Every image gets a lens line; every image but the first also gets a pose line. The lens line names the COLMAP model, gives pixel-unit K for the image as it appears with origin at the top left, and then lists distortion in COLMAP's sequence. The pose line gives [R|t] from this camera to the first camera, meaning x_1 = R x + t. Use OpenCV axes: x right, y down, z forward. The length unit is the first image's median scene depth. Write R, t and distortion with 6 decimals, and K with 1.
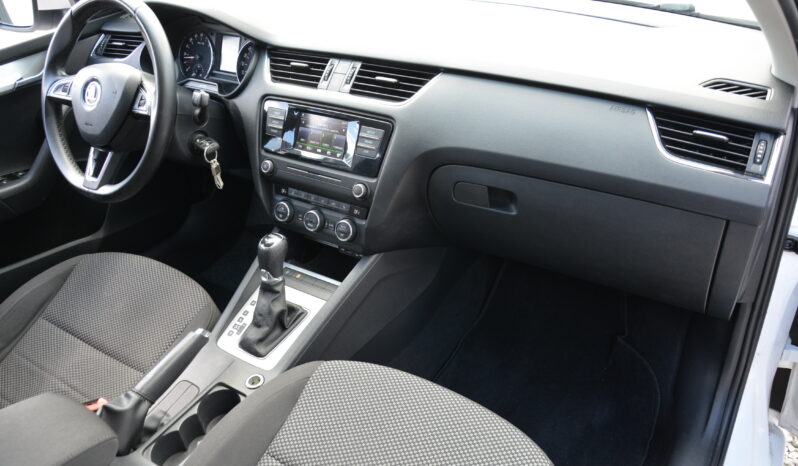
lens RADIAL K [[630.6, 0, 397.9], [0, 630.6, 233.4], [0, 0, 1]] dist [-0.048398, 0.042459]
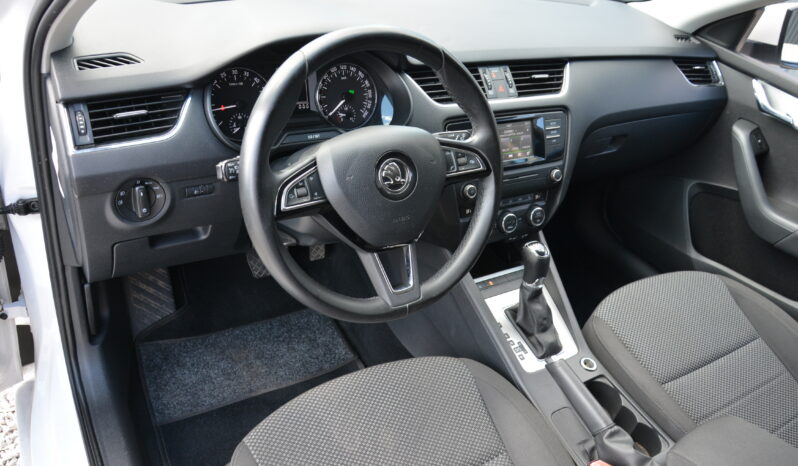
lens RADIAL K [[630.6, 0, 398.7], [0, 630.6, 239.9], [0, 0, 1]] dist [-0.048398, 0.042459]
pose [[0.410030, -0.407471, 0.815992, -1.118484], [0.318912, 0.902236, 0.290286, -0.371006], [-0.854500, 0.141204, 0.499891, 0.662251]]
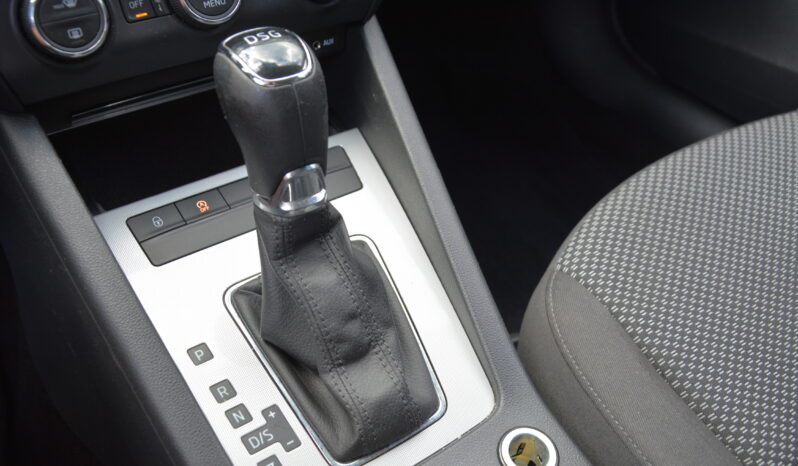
lens RADIAL K [[745.4, 0, 396.7], [0, 745.4, 245.9], [0, 0, 1]] dist [-0.007556, 0.000000]
pose [[0.372376, -0.561760, 0.738757, -0.444254], [0.425997, 0.810654, 0.401705, -0.025307], [-0.824538, 0.165123, 0.541176, 0.789230]]
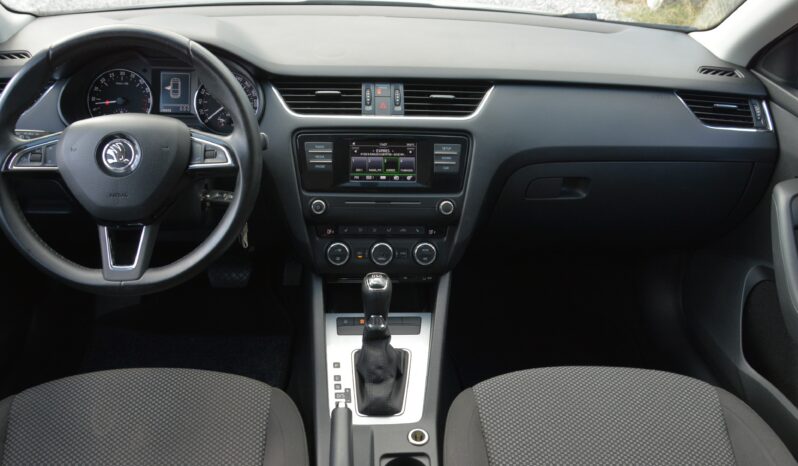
lens RADIAL K [[704.8, 0, 397.0], [0, 704.8, 163.2], [0, 0, 1]] dist [-0.030501, -0.008006]
pose [[0.795424, -0.156634, 0.585463, -0.731615], [0.240926, 0.968136, -0.068313, -0.075590], [-0.556108, 0.195391, 0.807816, 0.129471]]
